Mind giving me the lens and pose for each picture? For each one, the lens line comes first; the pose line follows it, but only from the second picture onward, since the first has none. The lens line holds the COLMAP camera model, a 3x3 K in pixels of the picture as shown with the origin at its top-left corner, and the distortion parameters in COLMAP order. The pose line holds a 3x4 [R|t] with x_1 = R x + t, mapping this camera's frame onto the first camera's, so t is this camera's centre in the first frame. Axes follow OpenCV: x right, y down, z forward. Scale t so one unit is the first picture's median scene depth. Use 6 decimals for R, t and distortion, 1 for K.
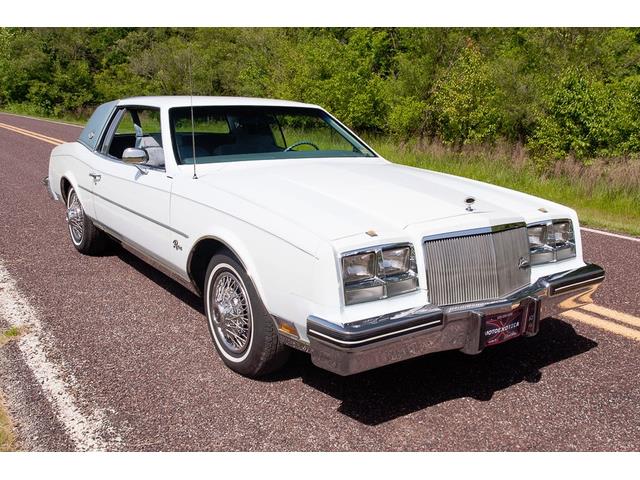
lens RADIAL K [[681.2, 0, 273.4], [0, 681.2, 241.3], [0, 0, 1]] dist [-0.007040, -0.009078]
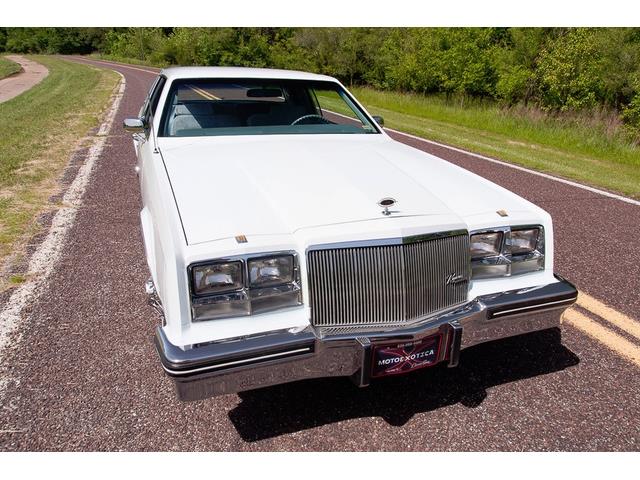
lens RADIAL K [[492.6, 0, 305.2], [0, 492.6, 232.3], [0, 0, 1]] dist [0.089500, -0.082474]
pose [[0.969704, 0.085237, -0.228931, 0.182589], [-0.058065, 0.990717, 0.122919, -0.050758], [0.237283, -0.105903, 0.965651, 0.207103]]
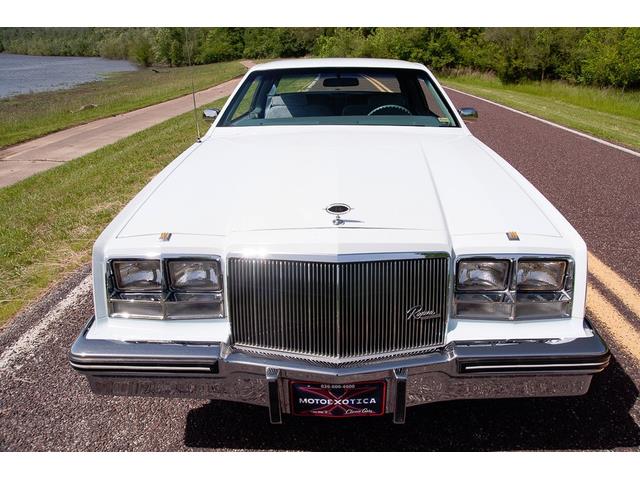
lens RADIAL K [[479.0, 0, 321.9], [0, 479.0, 227.1], [0, 0, 1]] dist [-0.136242, 0.111810]
pose [[0.810313, 0.173991, -0.559572, 0.299330], [-0.097307, 0.981598, 0.164306, -0.065225], [0.577862, -0.078689, 0.812332, 0.328968]]
